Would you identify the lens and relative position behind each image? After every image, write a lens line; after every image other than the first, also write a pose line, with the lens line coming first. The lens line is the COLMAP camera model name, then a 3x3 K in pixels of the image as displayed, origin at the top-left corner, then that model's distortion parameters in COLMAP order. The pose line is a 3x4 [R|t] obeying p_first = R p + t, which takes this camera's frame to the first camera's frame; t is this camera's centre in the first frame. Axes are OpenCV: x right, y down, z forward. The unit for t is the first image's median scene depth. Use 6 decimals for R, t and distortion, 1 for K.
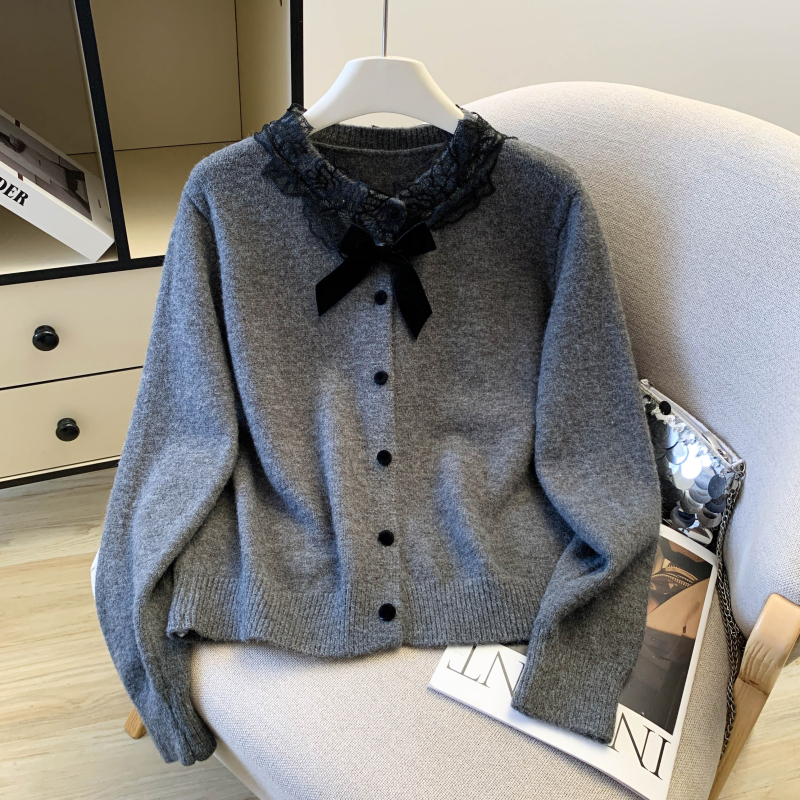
lens RADIAL K [[873.0, 0, 400.0], [0, 873.0, 400.0], [0, 0, 1]] dist [0.011368, 0.000512]
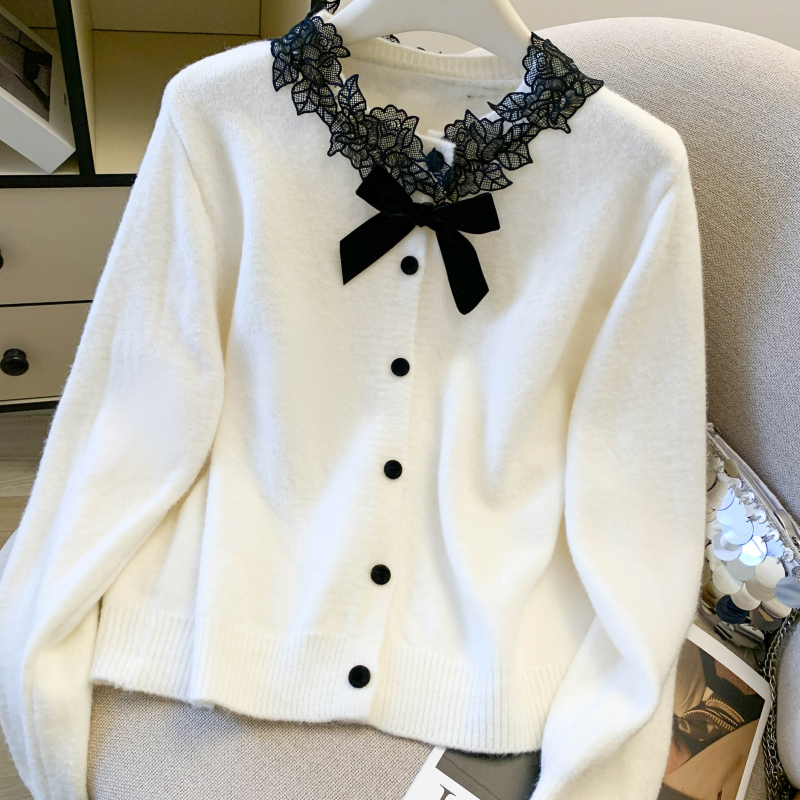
lens RADIAL K [[869.2, 0, 410.5], [0, 869.2, 402.3], [0, 0, 1]] dist [-0.017141, 0.001497]
pose [[0.991755, 0.128082, -0.004058, 0.014725], [-0.126848, 0.985708, 0.110854, -0.099436], [0.018199, -0.109426, 0.993828, 0.233399]]
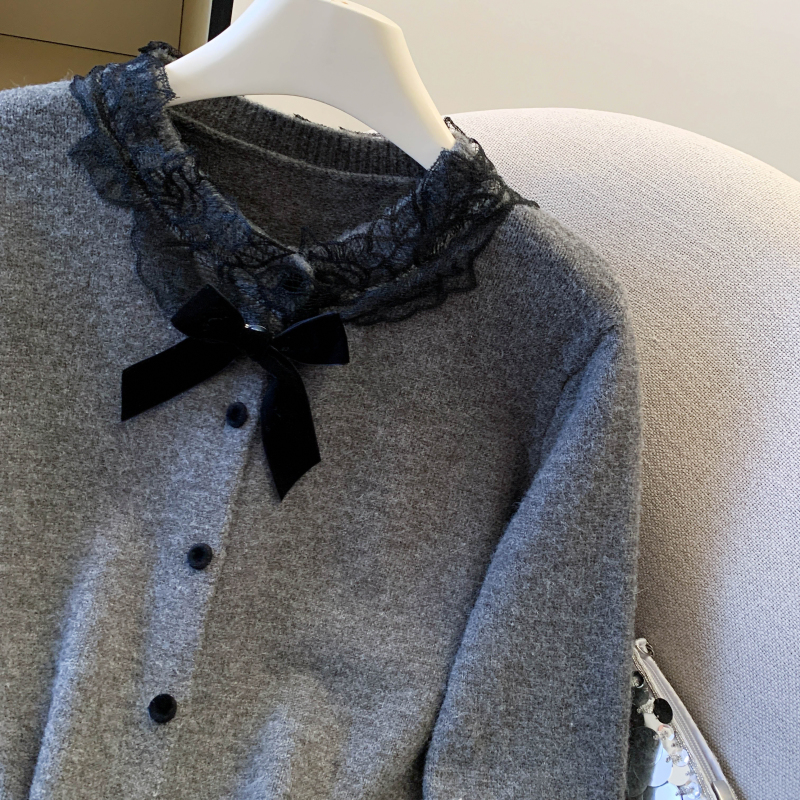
lens RADIAL K [[918.8, 0, 421.3], [0, 918.8, 399.1], [0, 0, 1]] dist [0.055854, -0.257528]
pose [[0.968100, 0.244752, 0.053654, 0.059696], [-0.247057, 0.968110, 0.041550, -0.183438], [-0.041774, -0.053480, 0.997695, 0.401272]]
